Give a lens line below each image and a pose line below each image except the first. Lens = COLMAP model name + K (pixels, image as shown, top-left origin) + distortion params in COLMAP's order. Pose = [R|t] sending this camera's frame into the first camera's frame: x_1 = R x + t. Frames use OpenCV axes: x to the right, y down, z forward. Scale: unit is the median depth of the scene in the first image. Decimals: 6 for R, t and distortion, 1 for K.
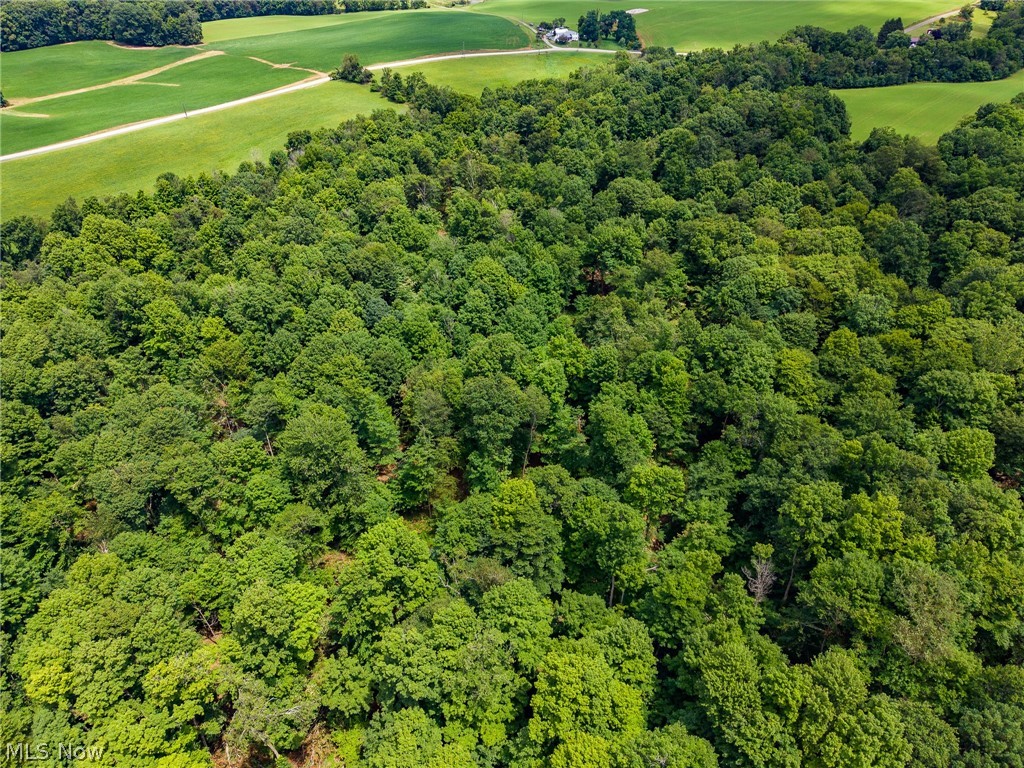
lens RADIAL K [[696.3, 0, 527.6], [0, 696.3, 382.4], [0, 0, 1]] dist [0.012931, -0.010902]
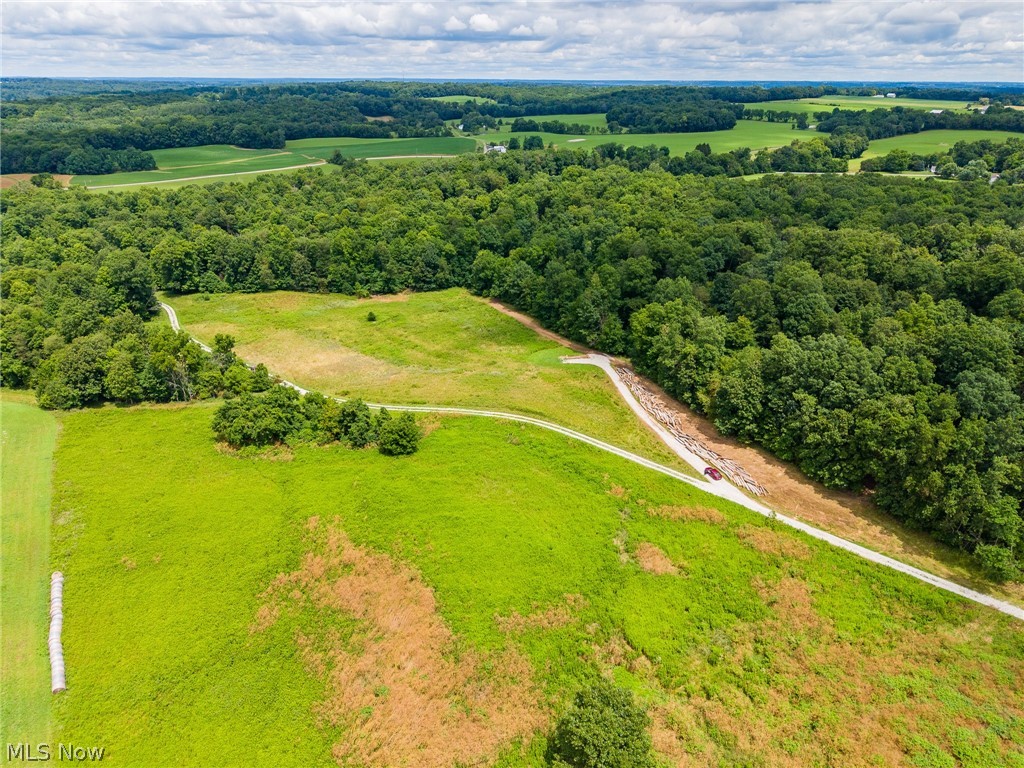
lens RADIAL K [[691.8, 0, 512.0], [0, 691.8, 384.0], [0, 0, 1]] dist [0.070699, -0.051125]
pose [[0.972875, 0.092342, -0.212100, 1.617389], [-0.128288, 0.978332, -0.162505, 0.897783], [0.192498, 0.185307, 0.963642, -1.336940]]
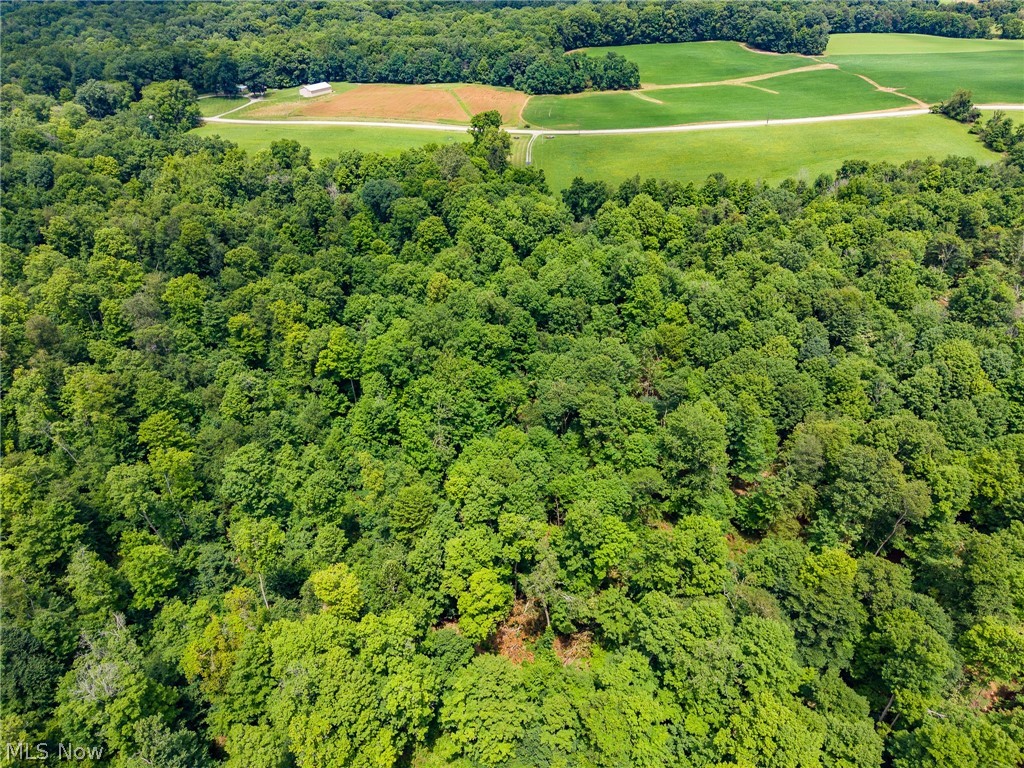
lens RADIAL K [[702.9, 0, 507.8], [0, 702.9, 385.3], [0, 0, 1]] dist [0.017755, -0.013474]
pose [[0.691762, 0.403752, -0.598707, 0.121290], [-0.405215, 0.903289, 0.140959, -0.018485], [0.597718, 0.145095, 0.788467, -0.096602]]
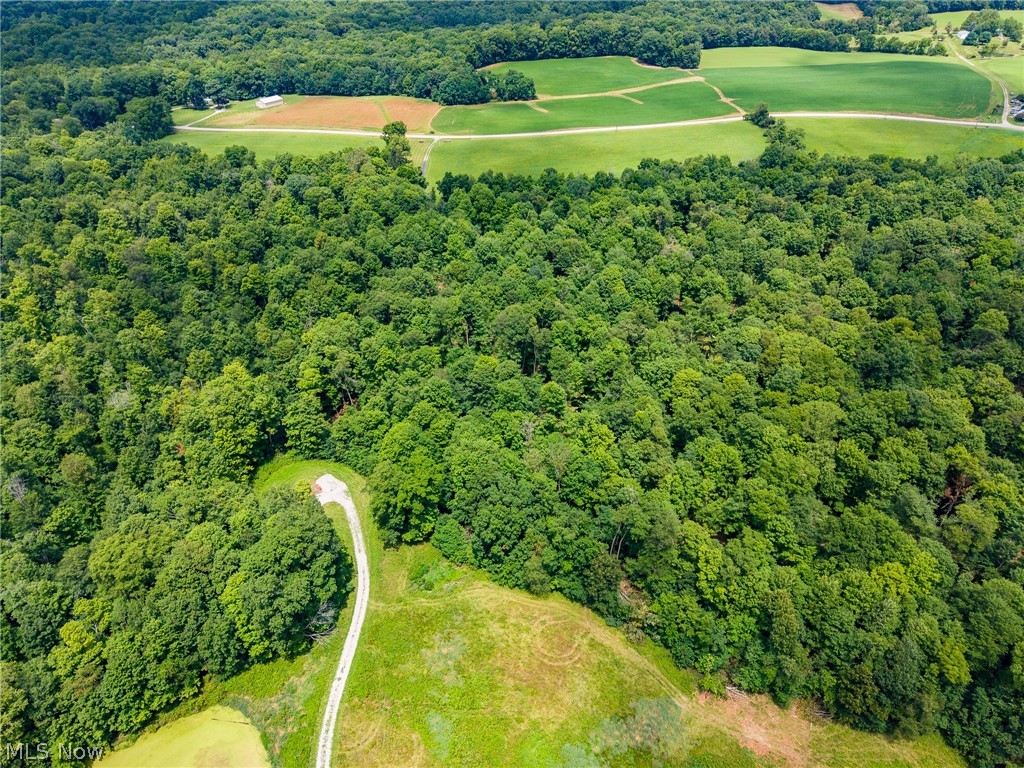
lens RADIAL K [[702.9, 0, 507.8], [0, 702.9, 385.3], [0, 0, 1]] dist [0.017755, -0.013474]
pose [[0.709049, 0.396291, -0.583270, 0.895211], [-0.394428, 0.908536, 0.137802, -0.061739], [0.584531, 0.132350, 0.800504, -0.433514]]
